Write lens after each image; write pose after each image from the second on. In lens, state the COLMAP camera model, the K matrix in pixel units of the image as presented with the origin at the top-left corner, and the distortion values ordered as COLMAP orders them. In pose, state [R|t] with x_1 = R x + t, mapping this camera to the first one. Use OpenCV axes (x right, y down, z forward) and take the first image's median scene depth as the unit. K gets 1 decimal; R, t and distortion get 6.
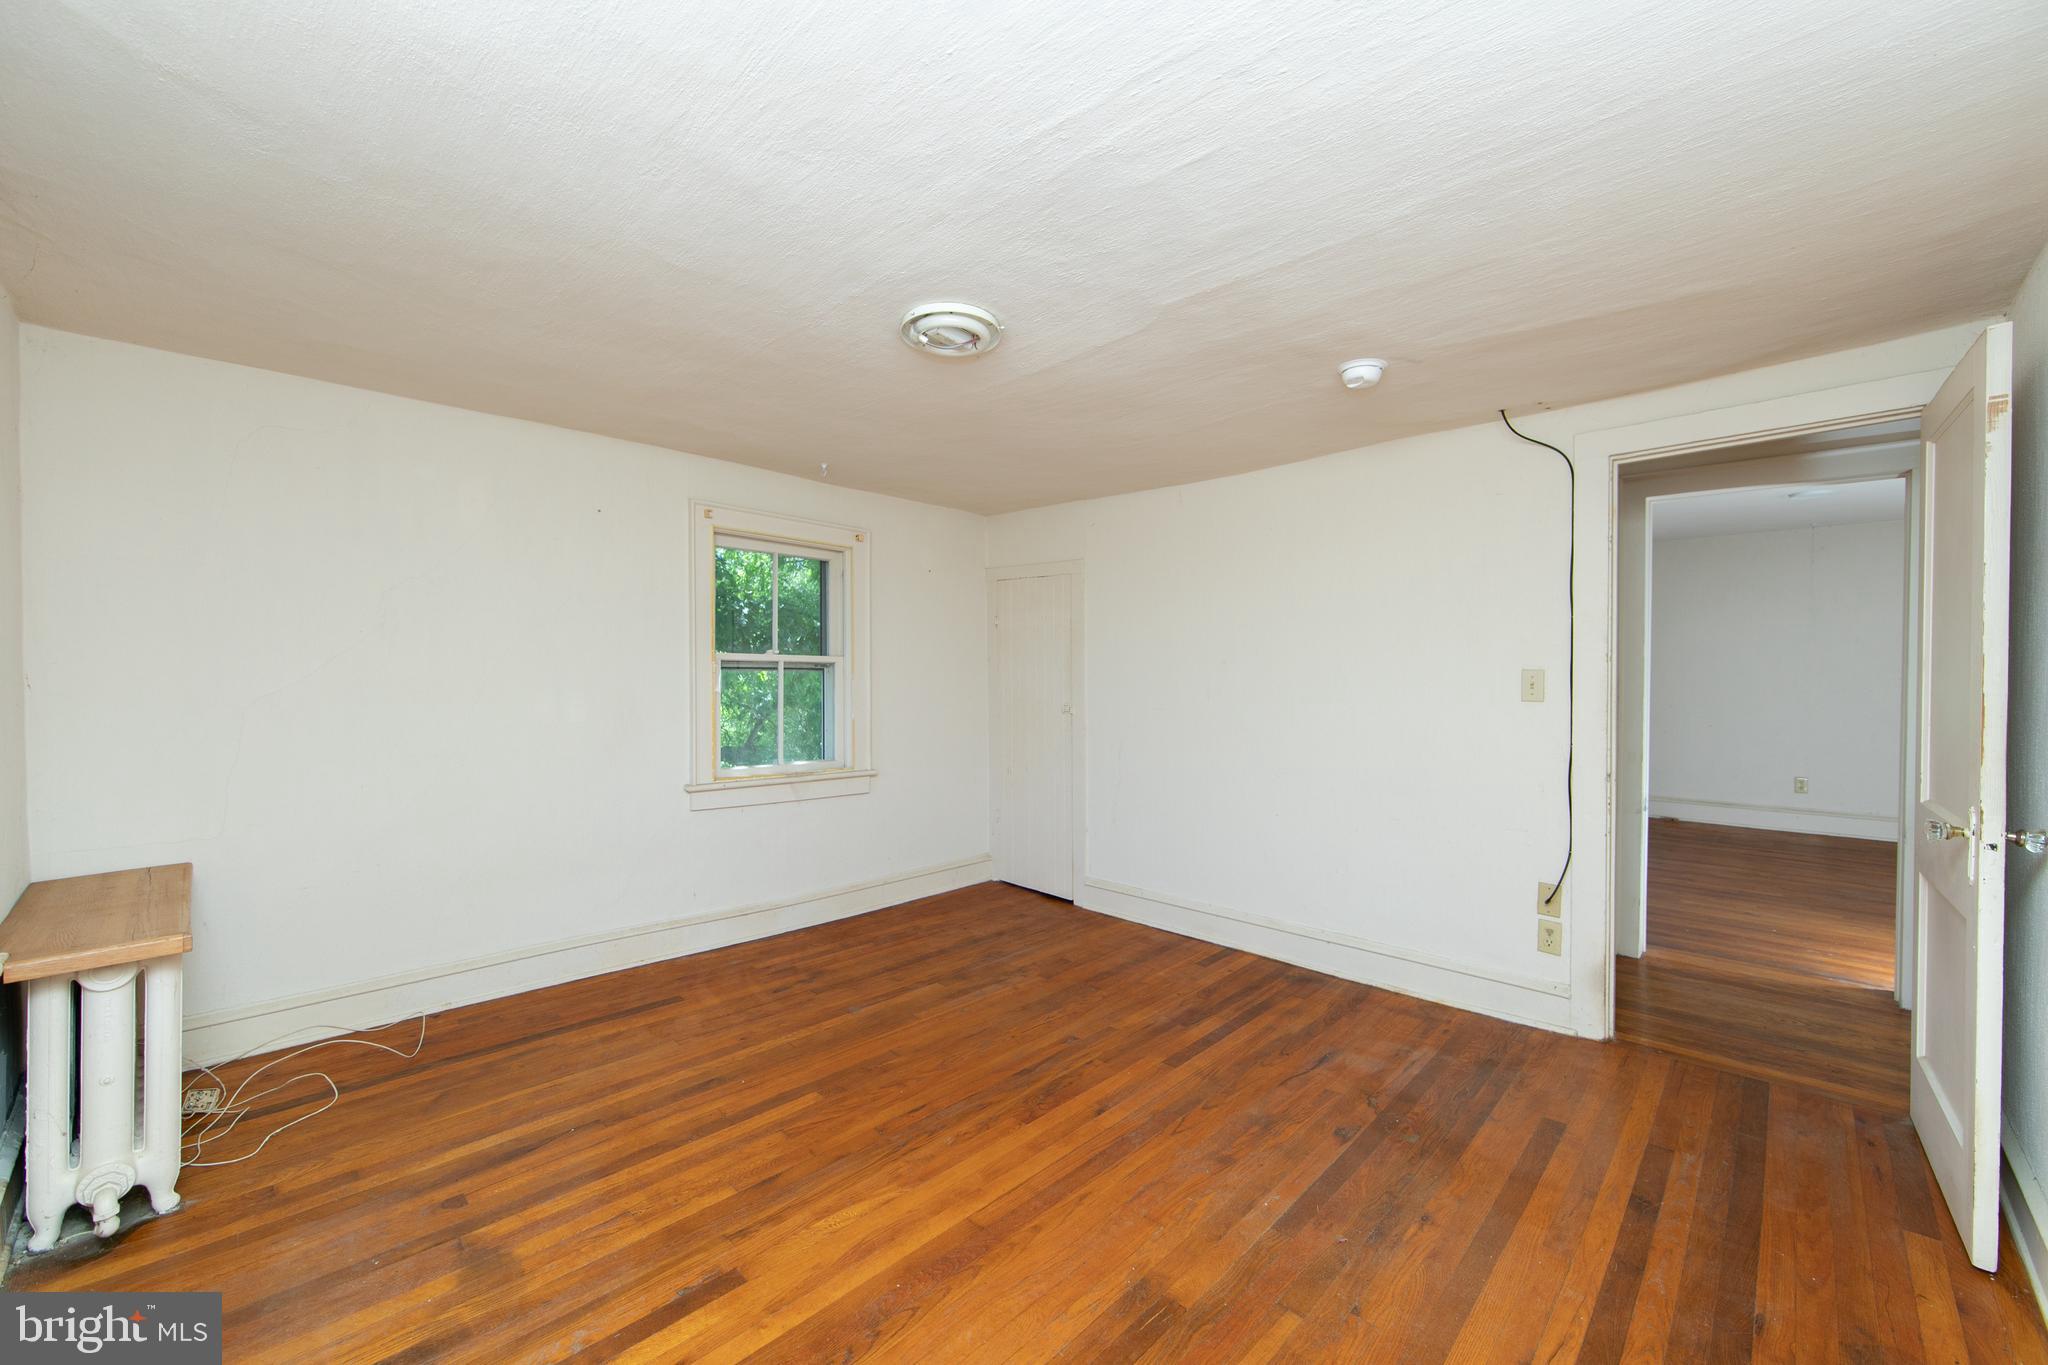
lens RADIAL K [[800.2, 0, 1028.2], [0, 800.2, 680.2], [0, 0, 1]] dist [-0.003049, -0.000334]
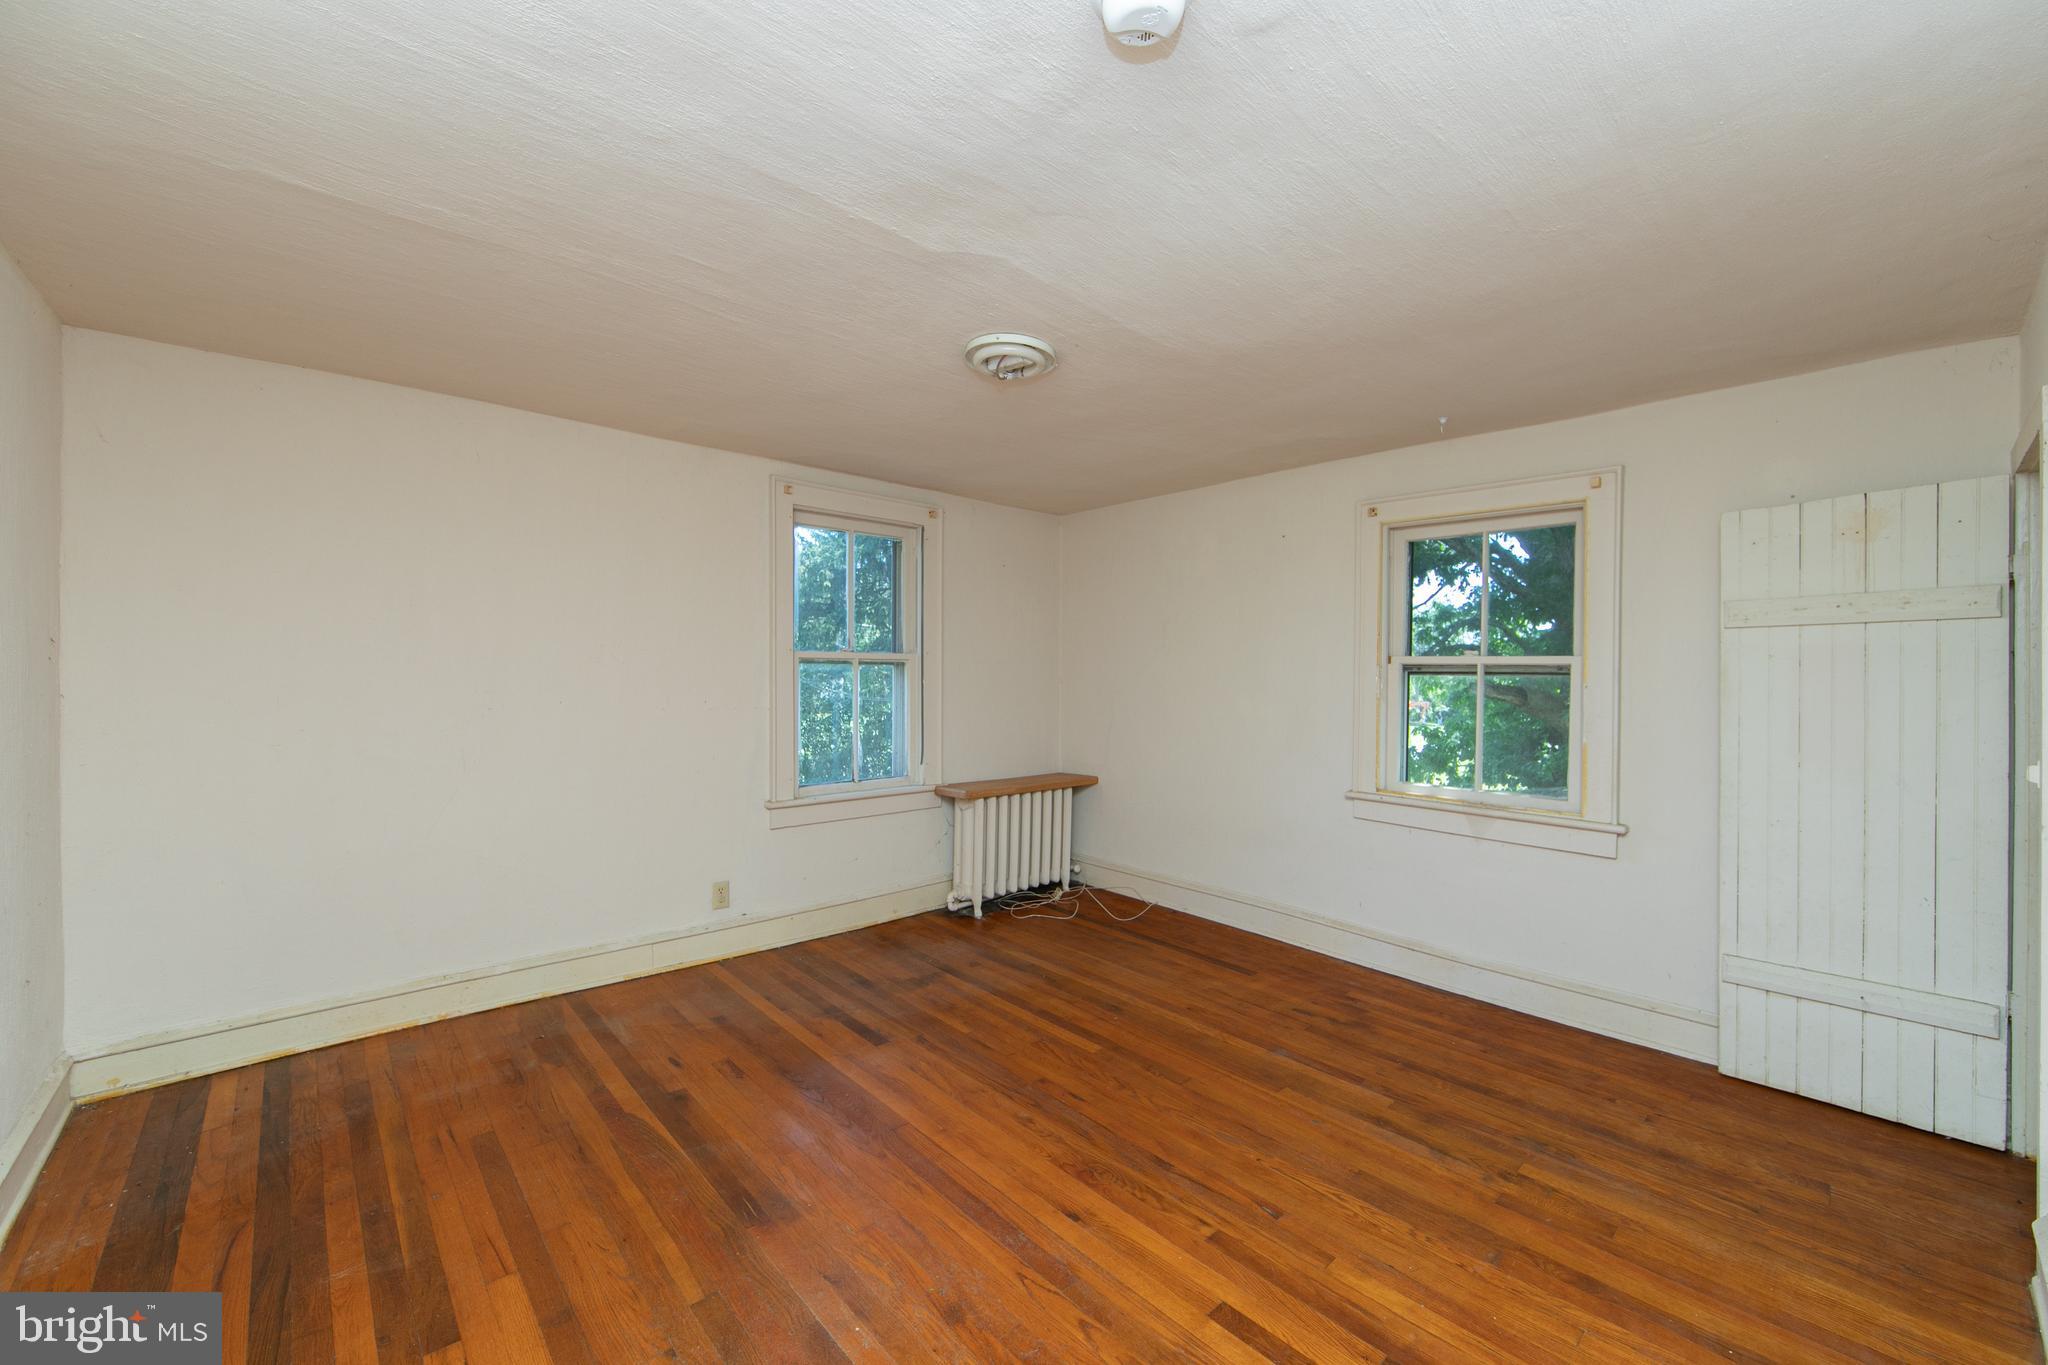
lens RADIAL K [[800.2, 0, 1028.2], [0, 800.2, 680.2], [0, 0, 1]] dist [-0.003049, -0.000334]
pose [[-0.056304, 0.001023, -0.998413, 0.743340], [-0.020096, 0.999796, 0.002158, 0.000172], [0.998211, 0.020186, -0.056272, 0.822794]]
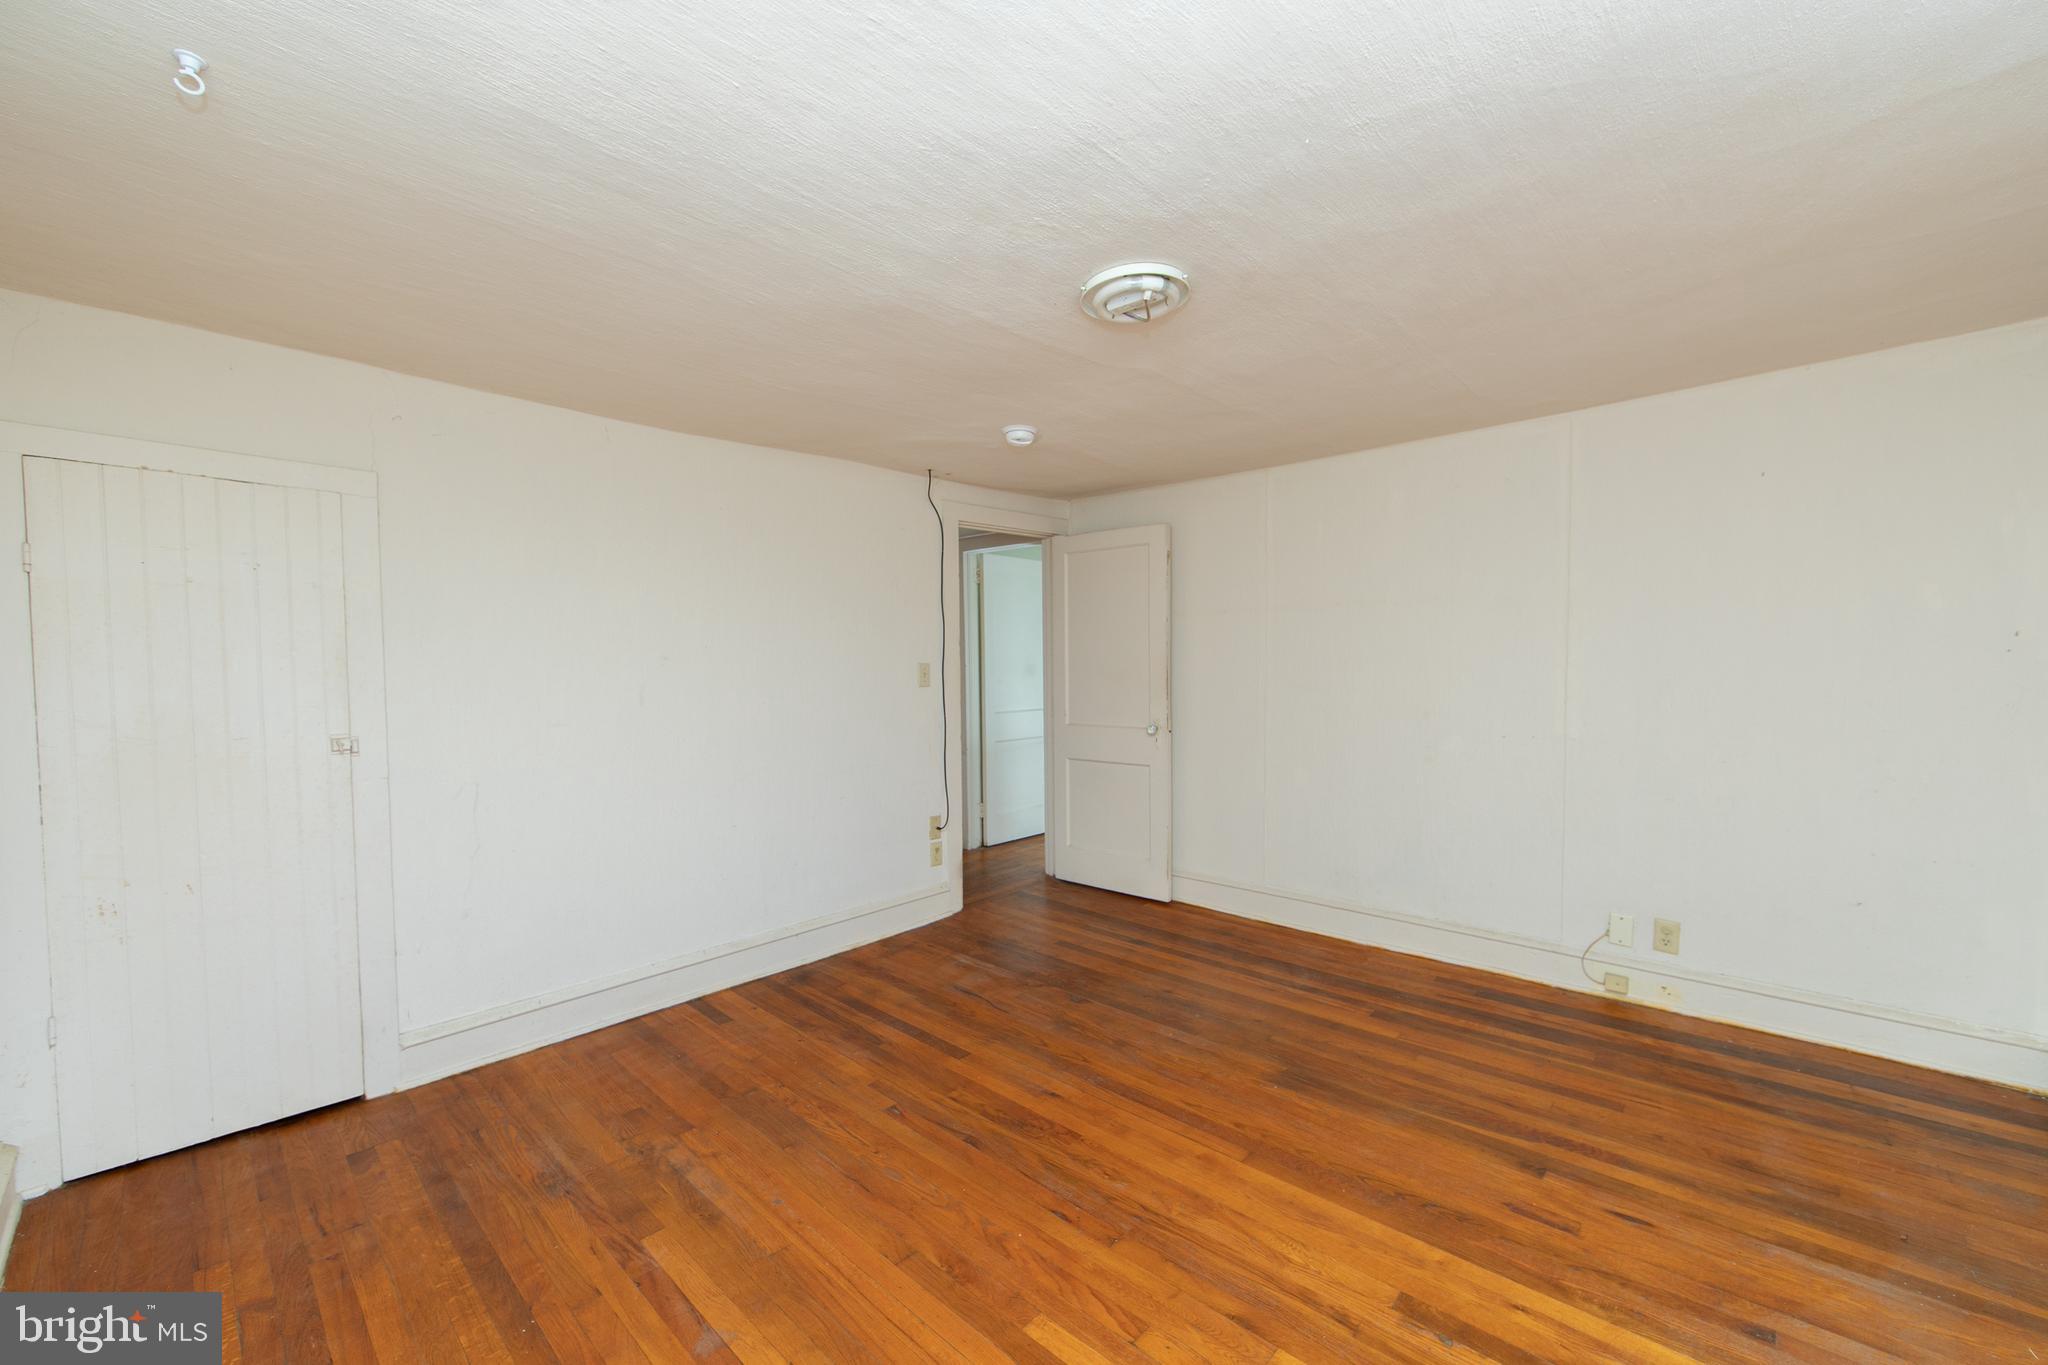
lens RADIAL K [[813.3, 0, 1028.2], [0, 813.3, 684.4], [0, 0, 1]] dist [-0.002000, -0.000305]
pose [[-0.011446, -0.030516, 0.999469, -0.779266], [0.024447, 0.999227, 0.030788, -0.015784], [-0.999636, 0.024786, -0.010691, 0.859342]]
